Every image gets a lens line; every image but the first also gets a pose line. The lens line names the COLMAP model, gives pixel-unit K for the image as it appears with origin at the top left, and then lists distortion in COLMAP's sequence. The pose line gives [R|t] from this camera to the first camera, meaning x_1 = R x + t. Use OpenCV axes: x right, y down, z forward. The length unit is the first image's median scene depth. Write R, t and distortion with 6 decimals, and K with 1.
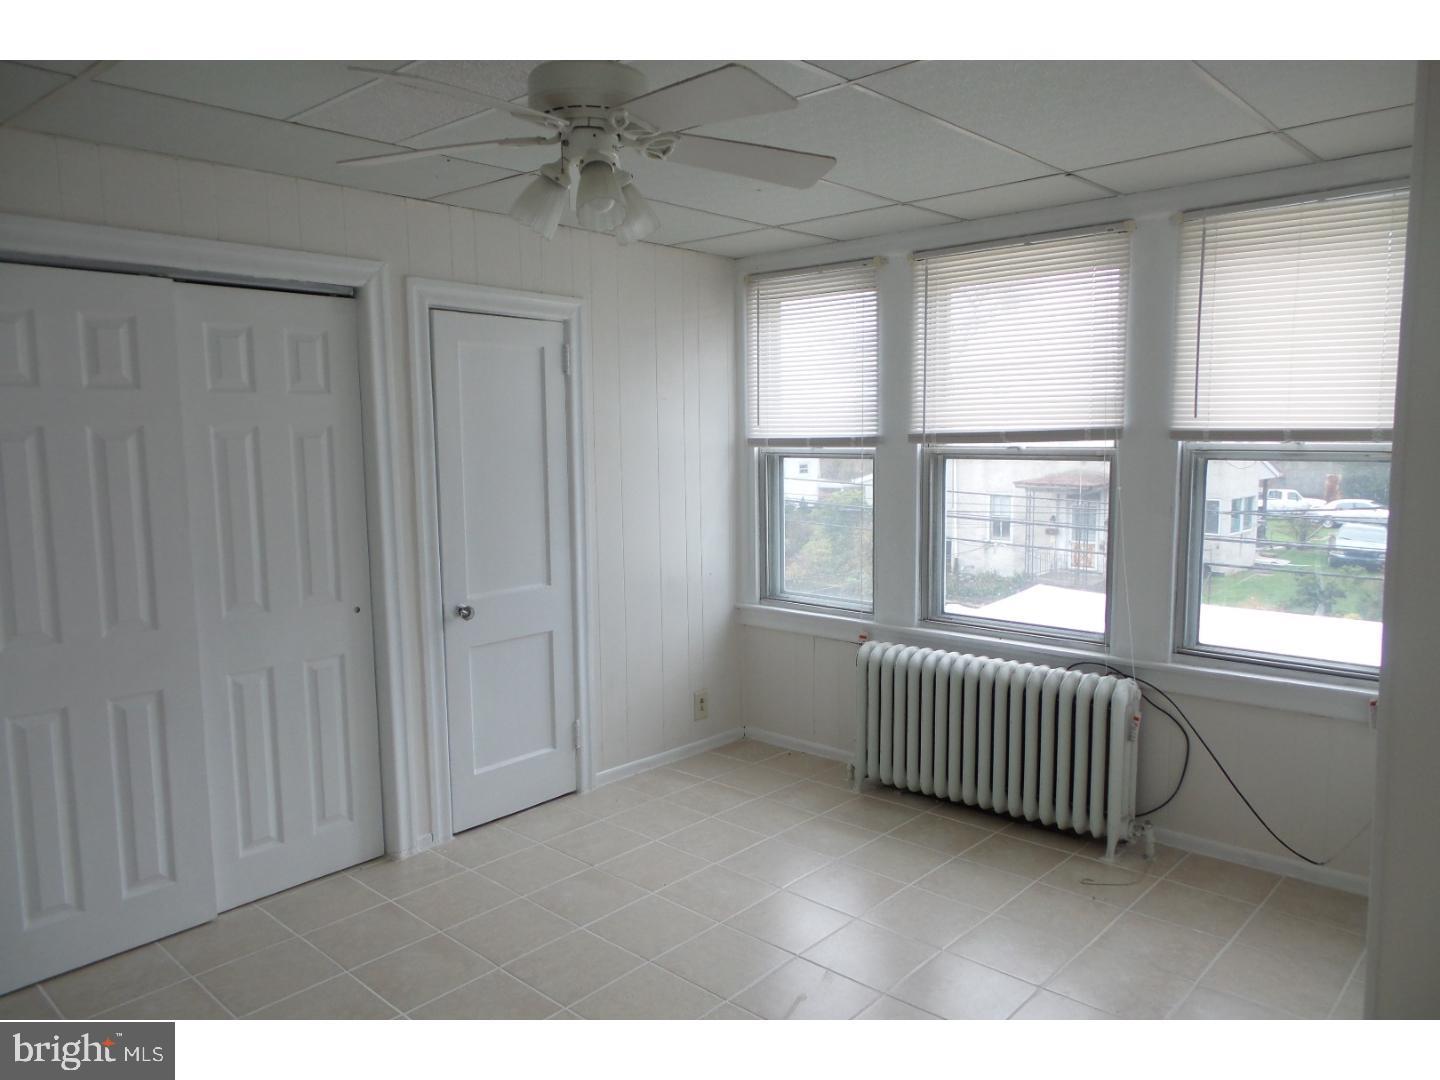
lens RADIAL K [[1005.3, 0, 723.9], [0, 1005.3, 544.6], [0, 0, 1]] dist [0.009383, -0.001303]
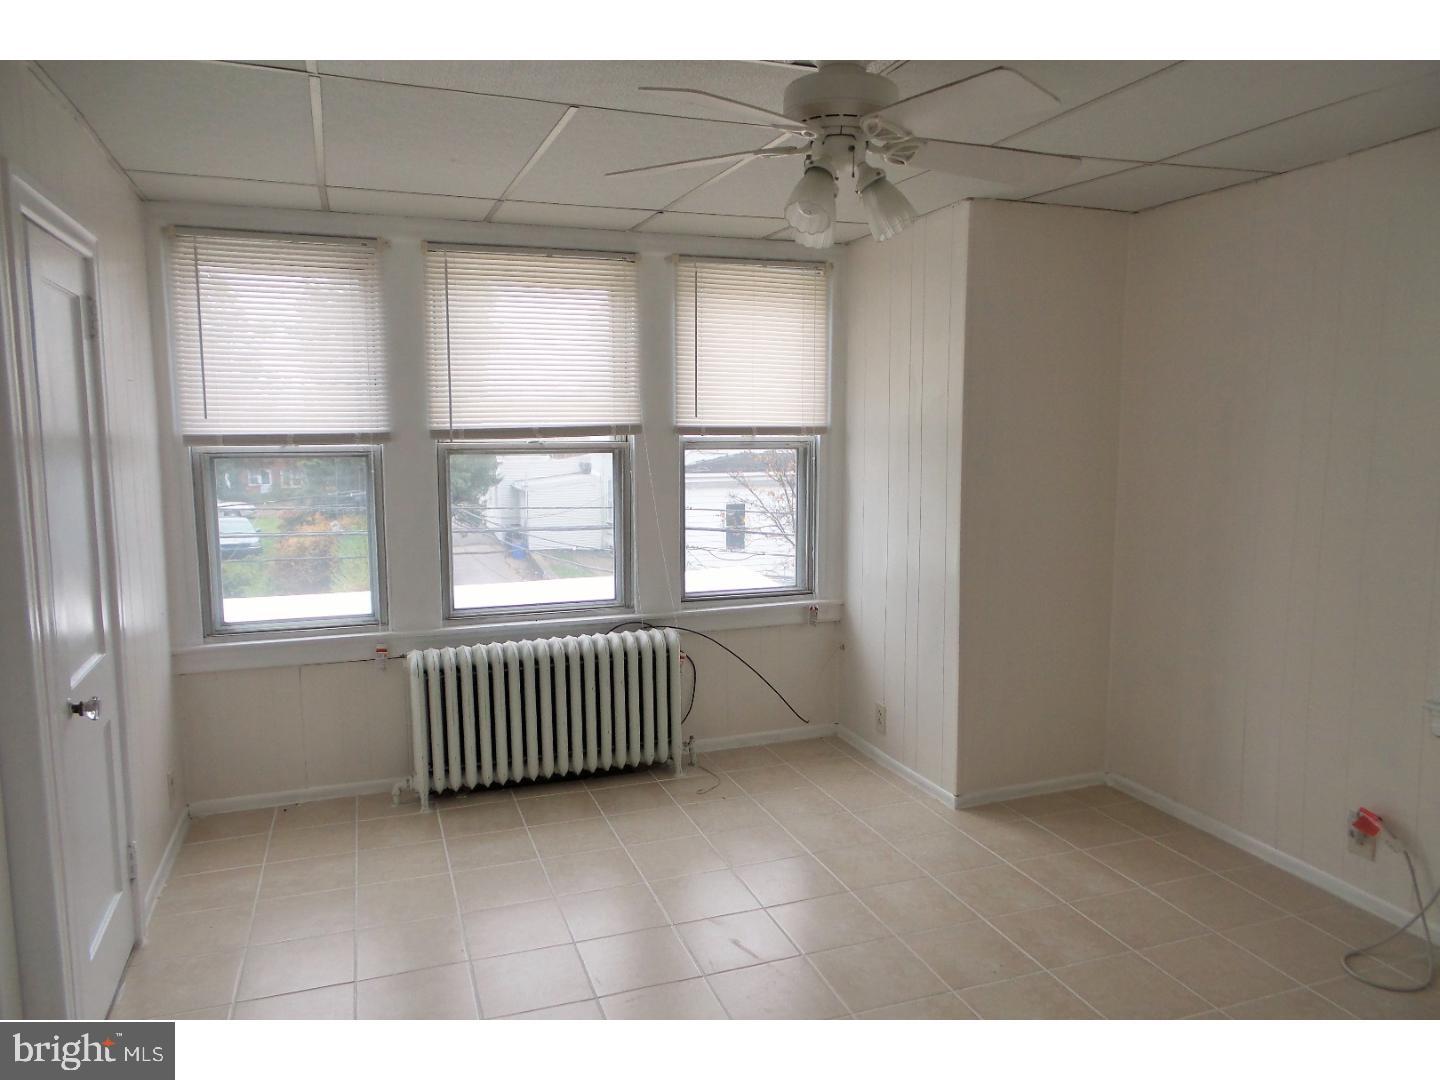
lens RADIAL K [[985.1, 0, 720.0], [0, 985.1, 540.0], [0, 0, 1]] dist [0.020808, 0.001320]
pose [[0.474786, -0.092280, 0.875250, -0.538108], [0.101211, 0.993615, 0.049857, -0.023862], [-0.874262, 0.064914, 0.481094, 0.312254]]
